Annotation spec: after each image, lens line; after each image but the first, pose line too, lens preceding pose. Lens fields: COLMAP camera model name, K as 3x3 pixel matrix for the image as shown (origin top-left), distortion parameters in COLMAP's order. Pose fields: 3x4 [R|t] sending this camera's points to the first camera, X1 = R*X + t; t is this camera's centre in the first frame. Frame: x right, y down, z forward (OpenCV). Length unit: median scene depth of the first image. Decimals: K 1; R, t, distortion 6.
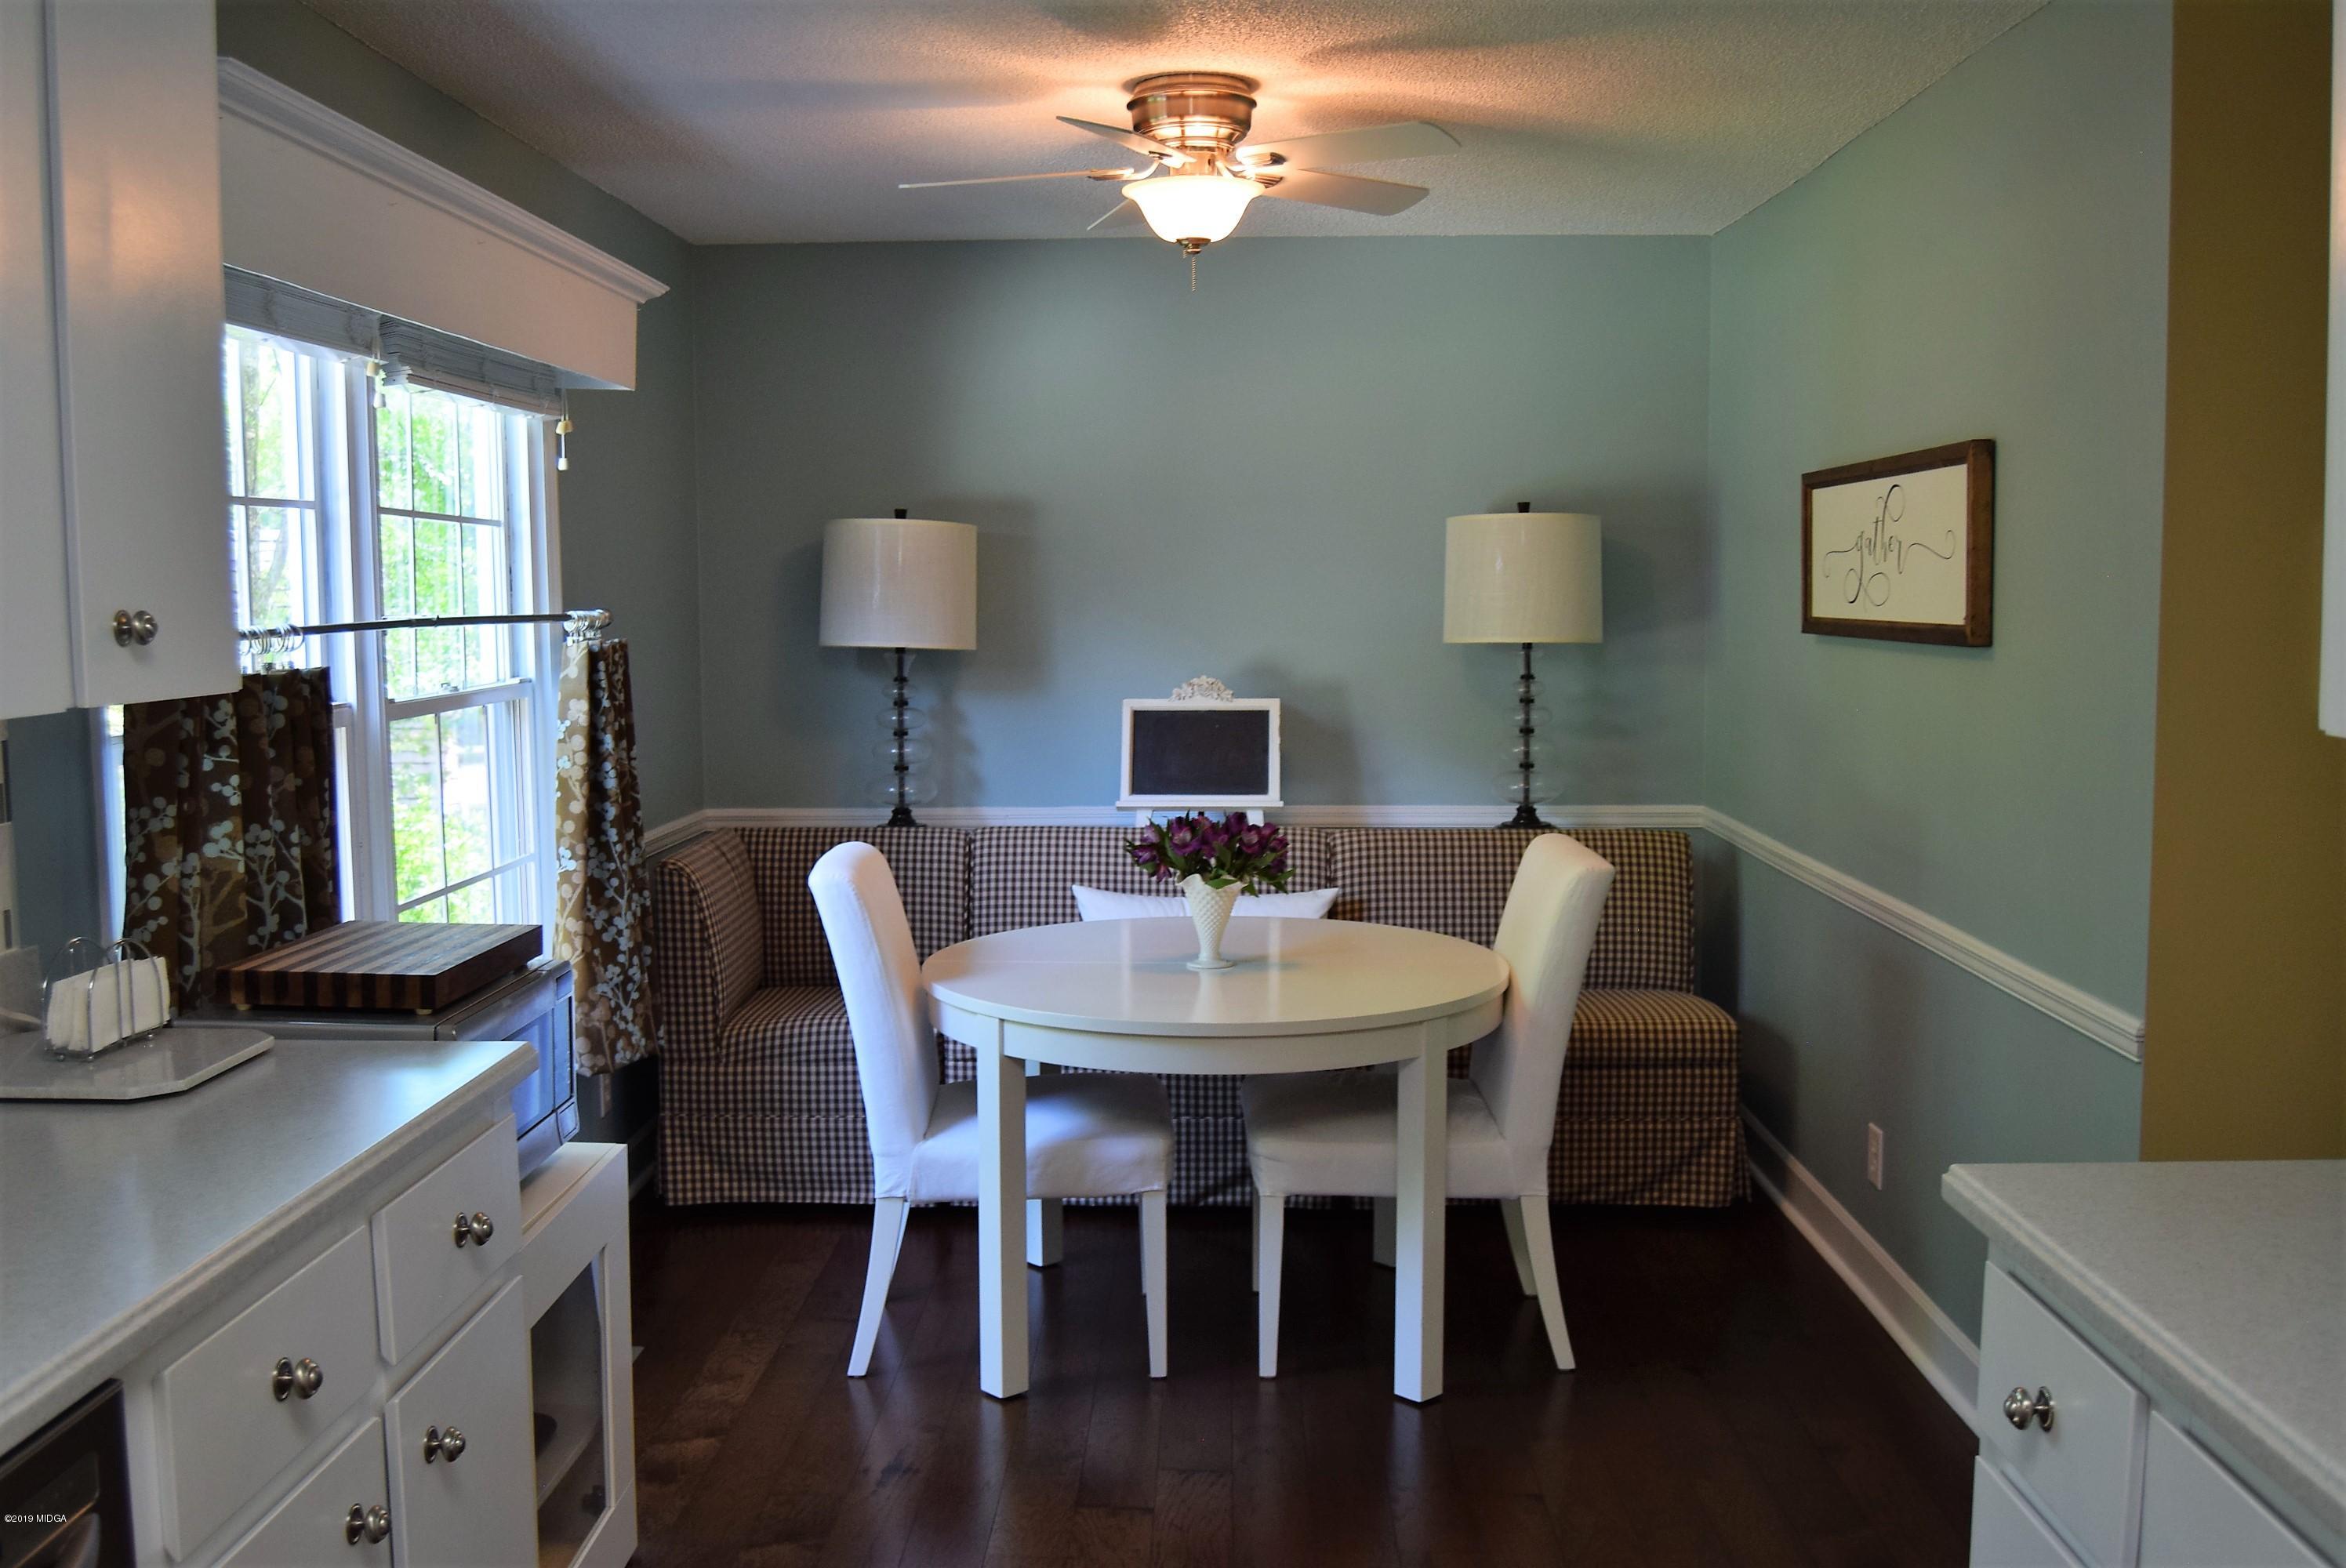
lens RADIAL K [[2170.6, 0, 1158.8], [0, 2170.6, 795.5], [0, 0, 1]] dist [-0.079816, 0.000000]
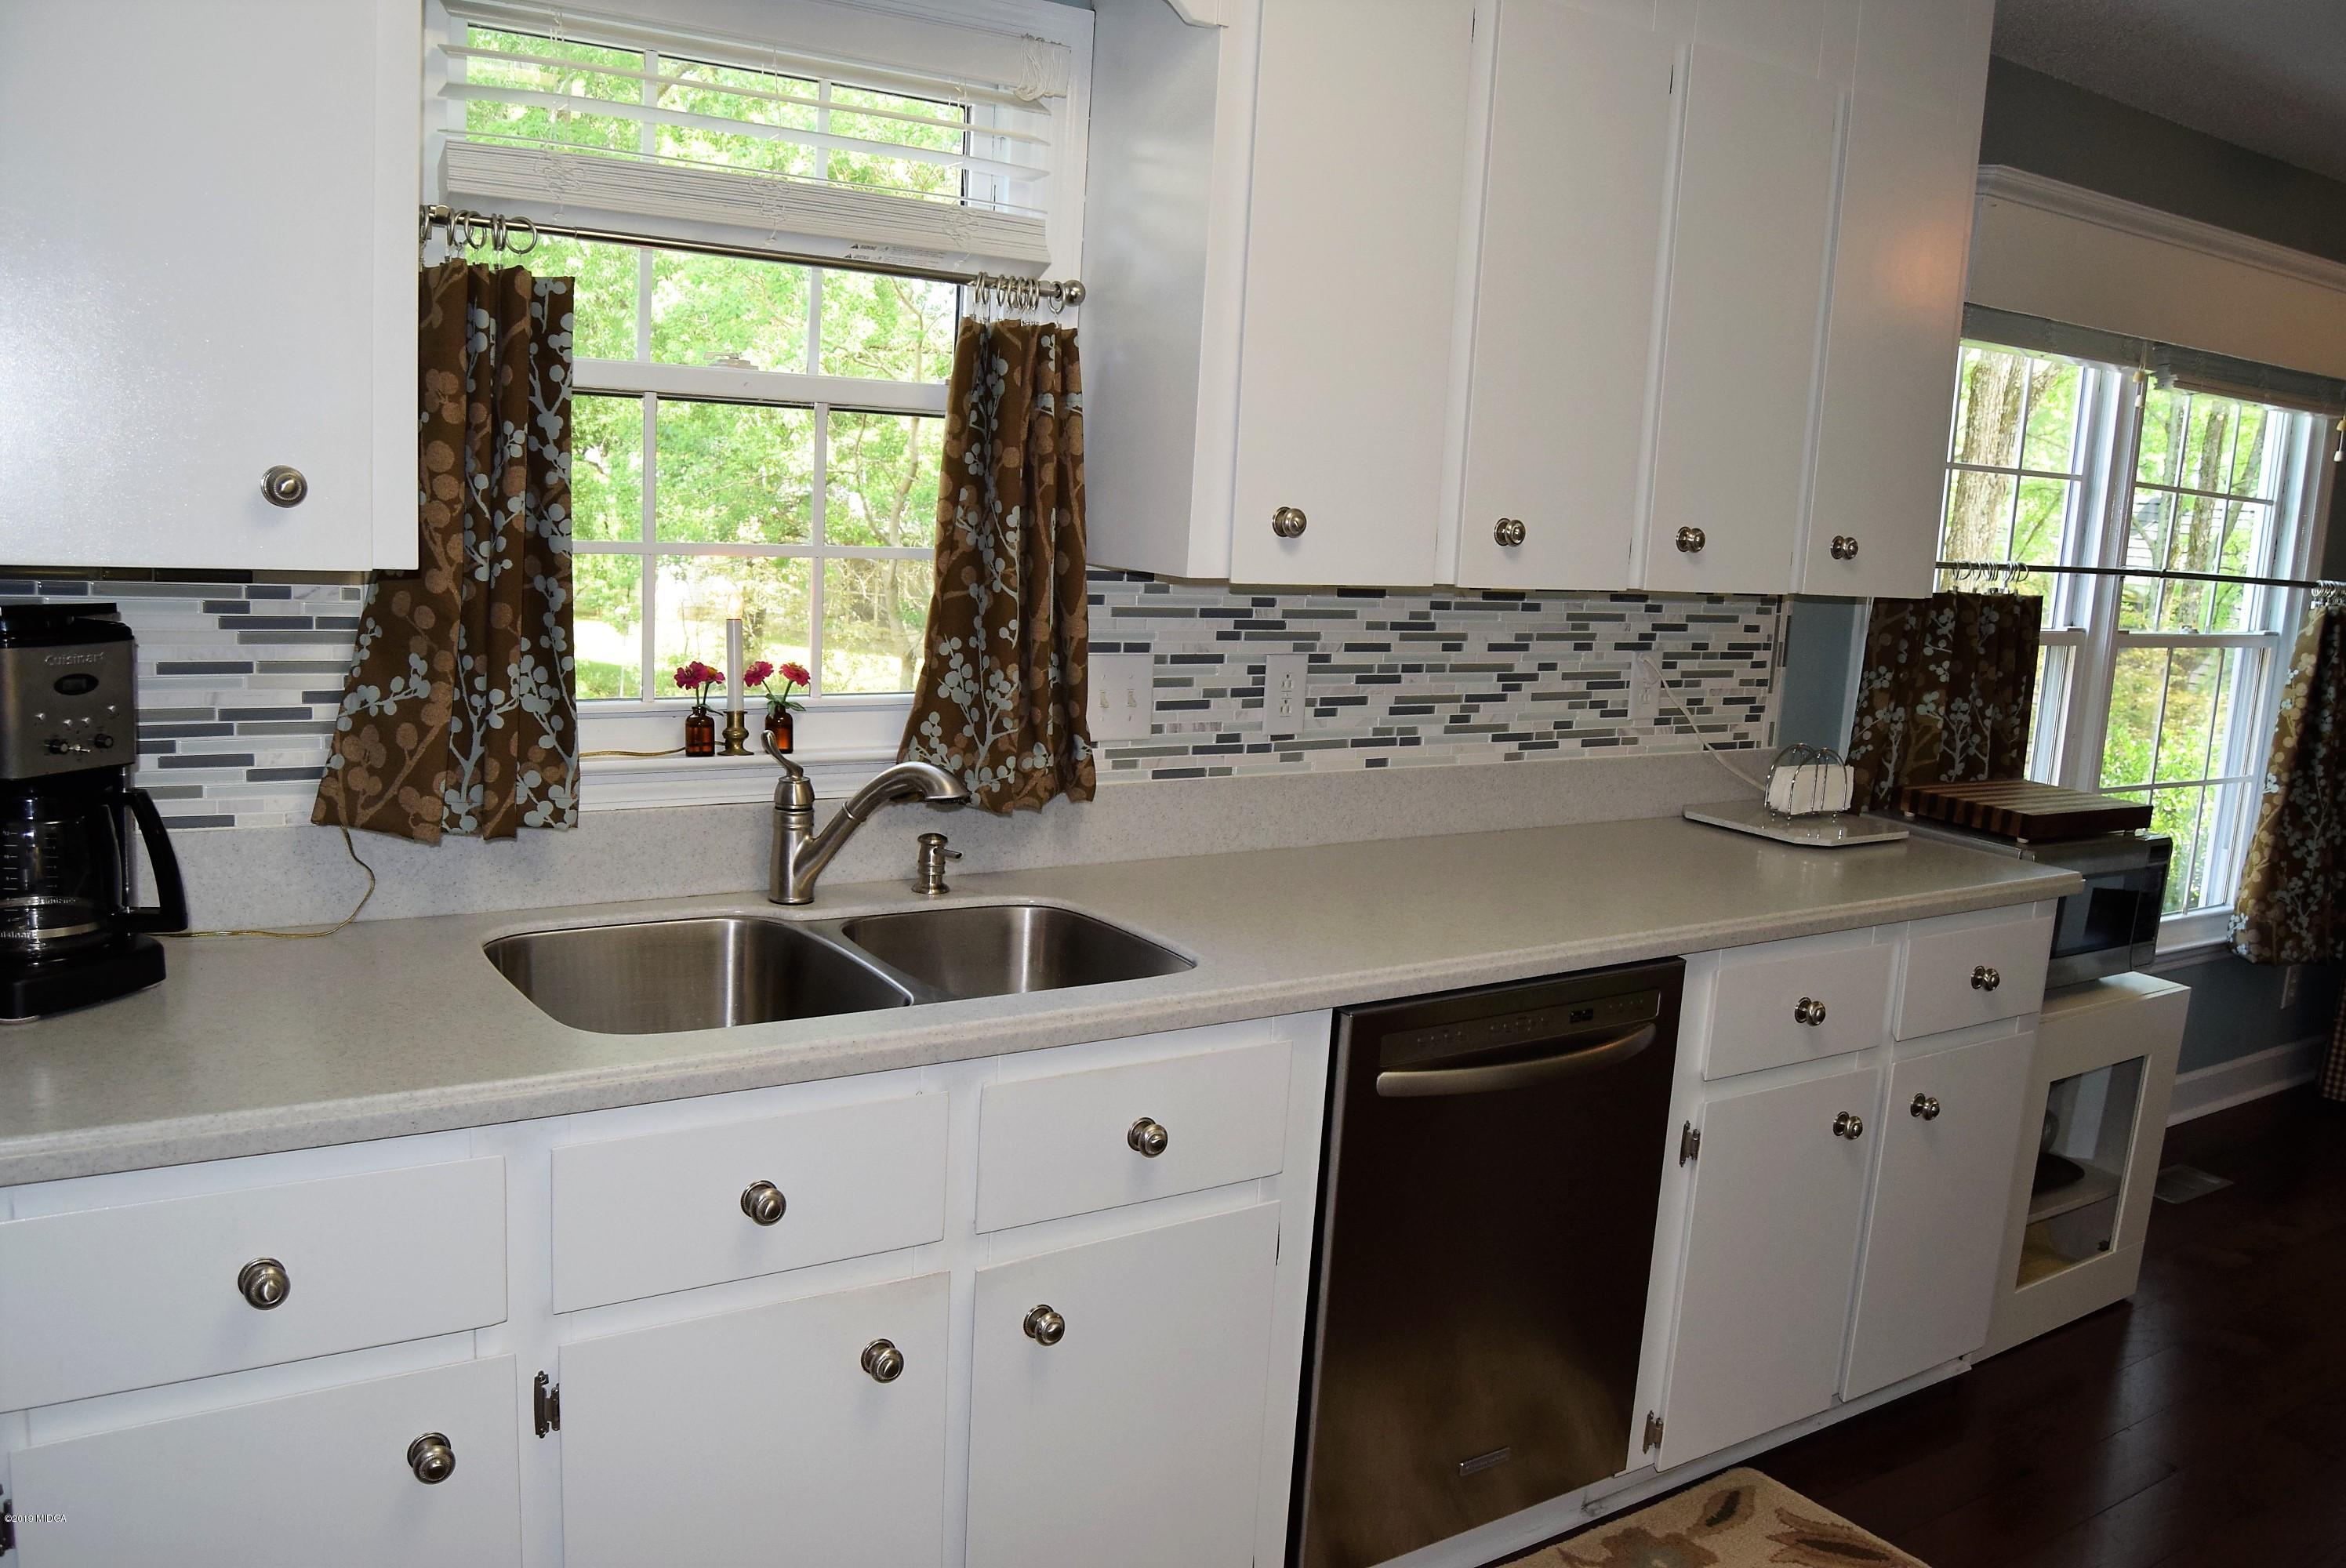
lens RADIAL K [[1855.9, 0, 1154.3], [0, 1855.9, 801.5], [0, 0, 1]] dist [-0.093388, 0.033888]
pose [[0.582406, 0.180607, -0.792581, 0.158604], [-0.142087, 0.982614, 0.119501, 0.007949], [0.800384, 0.043017, 0.597943, -0.102951]]
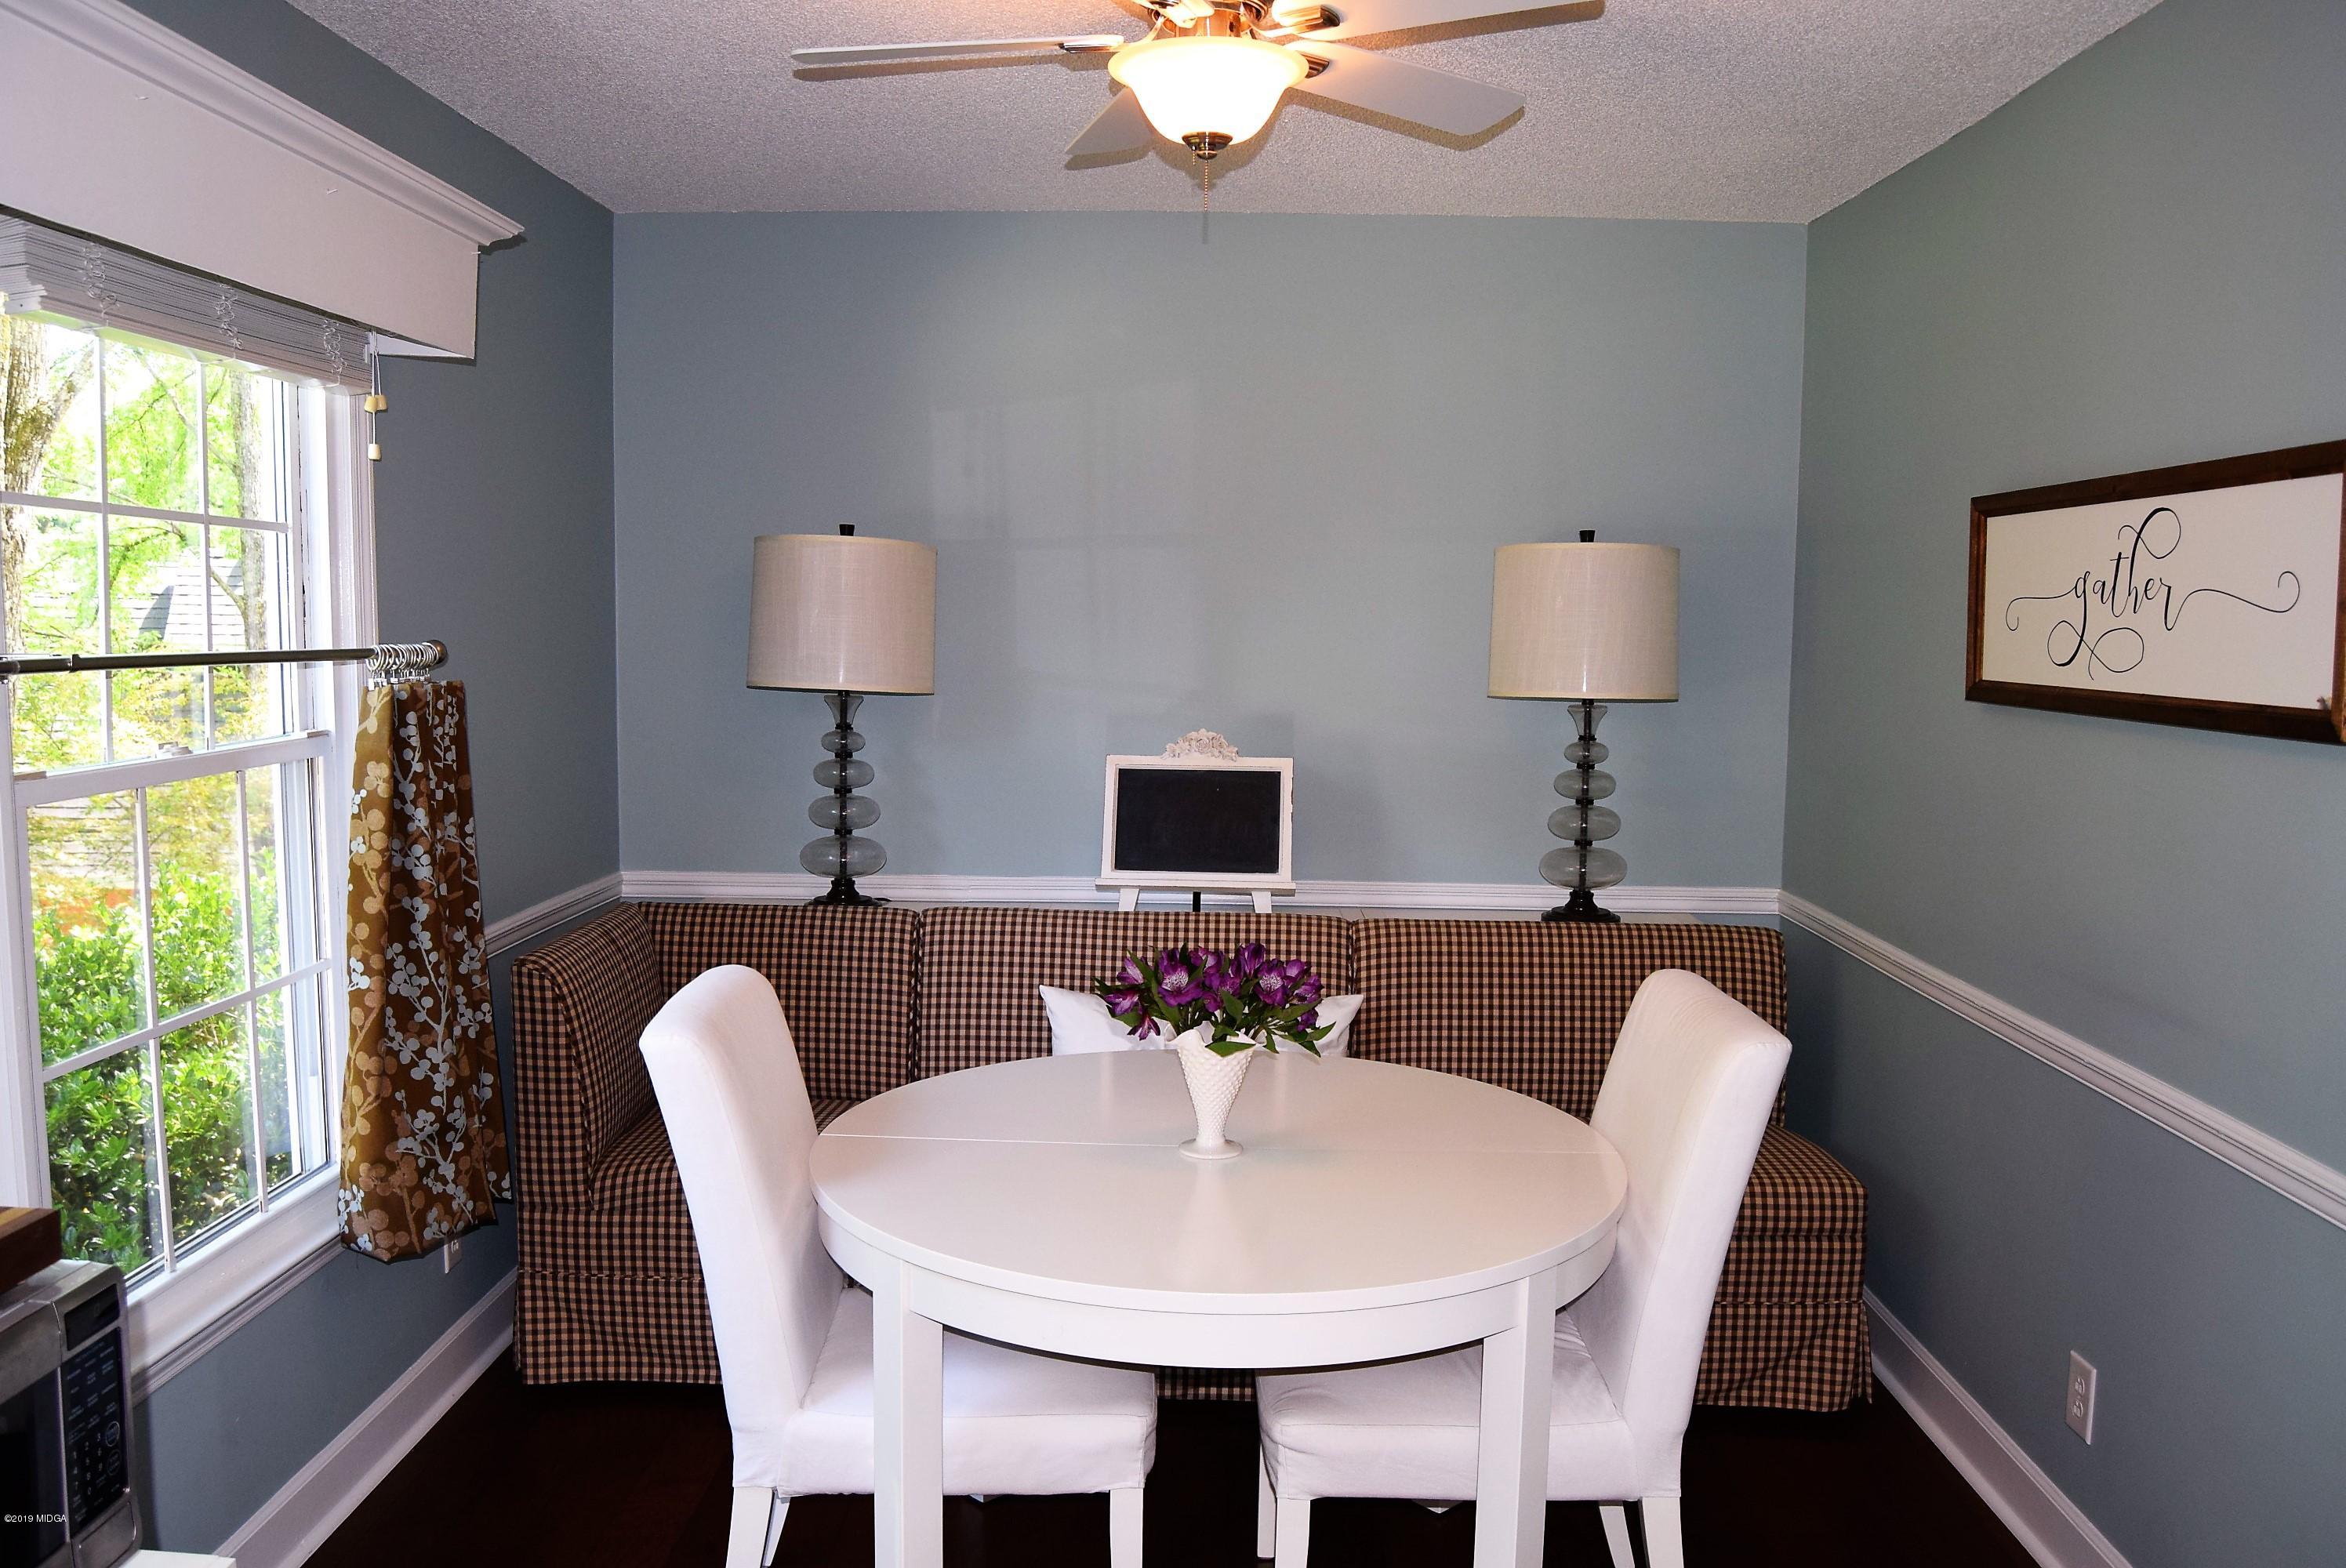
lens RADIAL K [[1855.9, 0, 1162.4], [0, 1855.9, 796.5], [0, 0, 1]] dist [-0.093388, 0.033888]
pose [[0.999809, 0.018697, 0.005715, 0.001462], [-0.018707, 0.999824, 0.001691, -0.037966], [-0.005683, -0.001797, 0.999982, 0.354078]]
